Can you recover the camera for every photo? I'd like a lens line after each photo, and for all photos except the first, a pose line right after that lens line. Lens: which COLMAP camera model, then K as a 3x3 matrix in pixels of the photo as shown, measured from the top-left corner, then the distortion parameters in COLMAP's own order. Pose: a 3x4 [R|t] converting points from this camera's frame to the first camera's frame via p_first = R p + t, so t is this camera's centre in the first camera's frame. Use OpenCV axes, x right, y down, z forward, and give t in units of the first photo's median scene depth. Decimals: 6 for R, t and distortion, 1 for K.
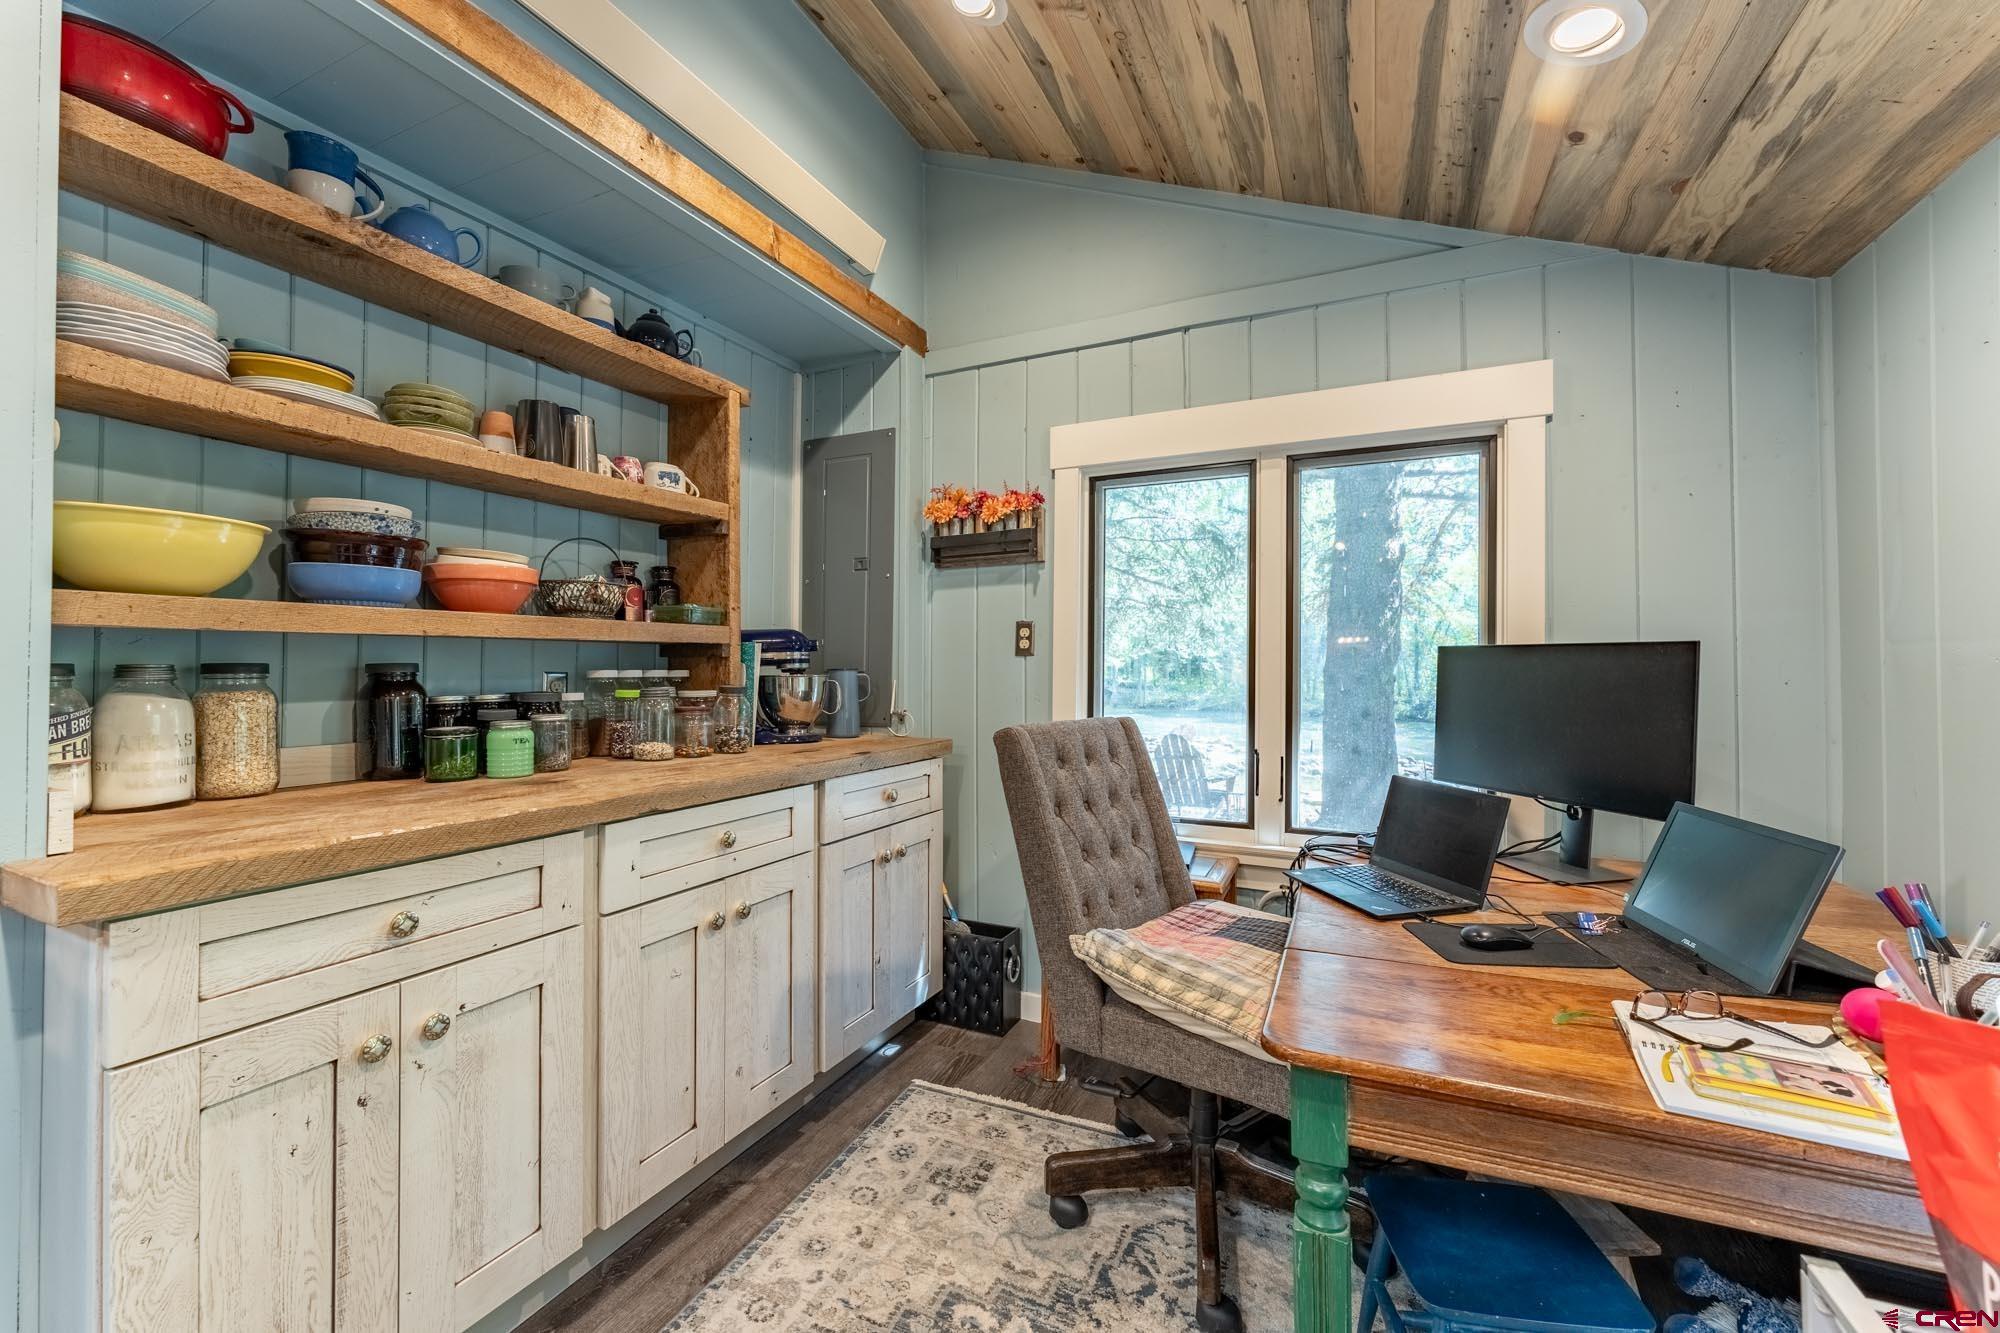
lens RADIAL K [[824.2, 0, 965.9], [0, 824.2, 665.1], [0, 0, 1]] dist [0.001604, -0.000387]
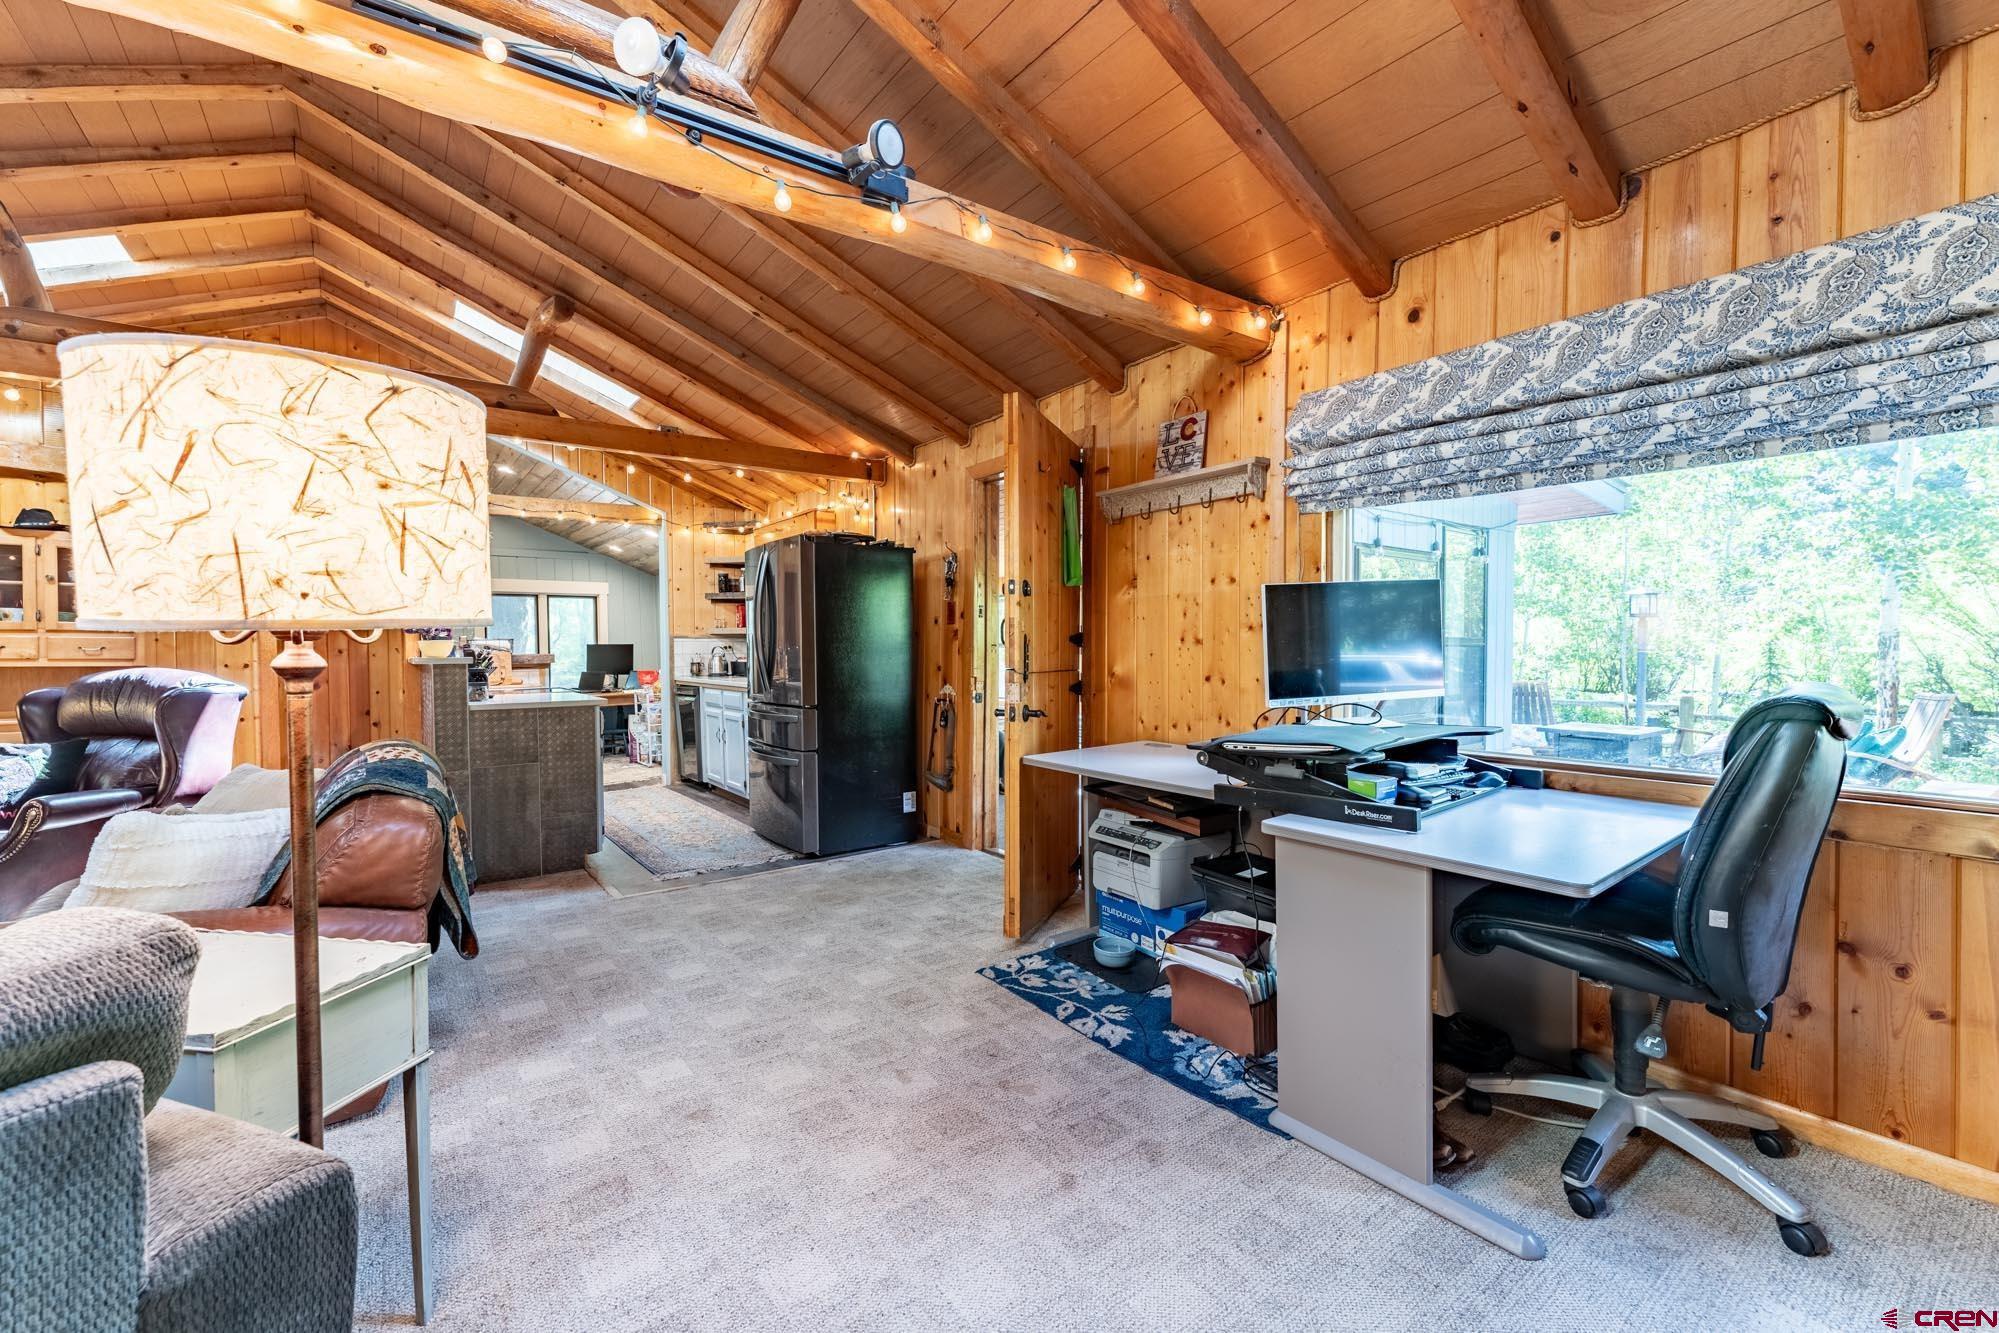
lens RADIAL K [[849.1, 0, 999.5], [0, 849.1, 666.5], [0, 0, 1]] dist [0.002649, -0.000205]
pose [[0.460538, -0.020670, 0.887399, -2.426002], [-0.001270, 0.999712, 0.023945, -0.021723], [-0.887639, -0.012154, 0.460379, -3.027067]]
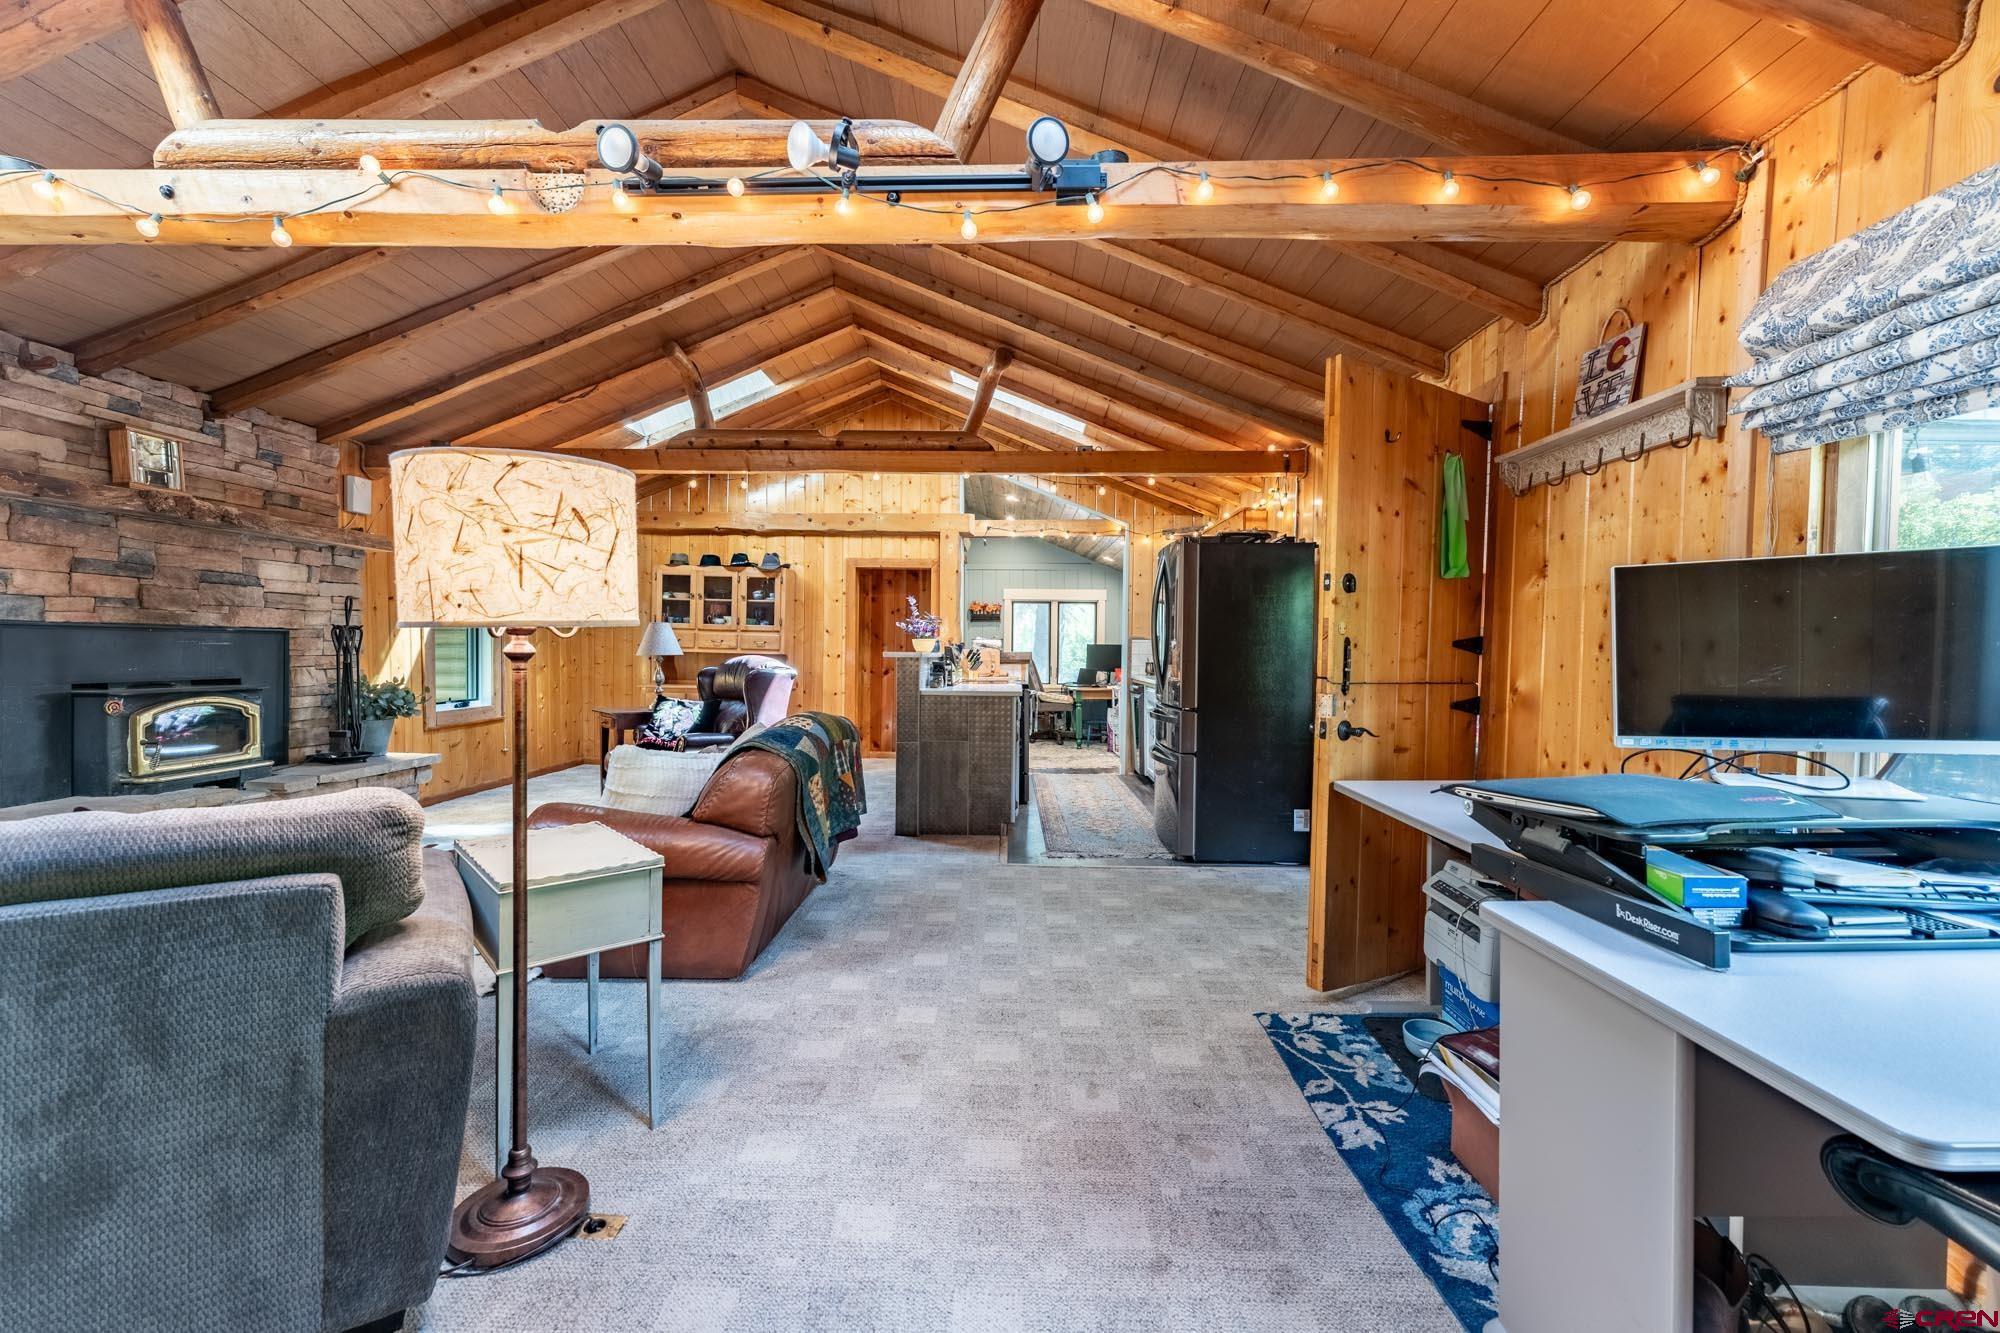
lens RADIAL K [[824.2, 0, 965.9], [0, 824.2, 665.1], [0, 0, 1]] dist [0.001604, -0.000387]
pose [[0.914537, 0.005116, 0.404469, -2.107827], [-0.017530, 0.999482, 0.026993, -0.024559], [-0.404122, -0.031777, 0.914153, -3.266716]]
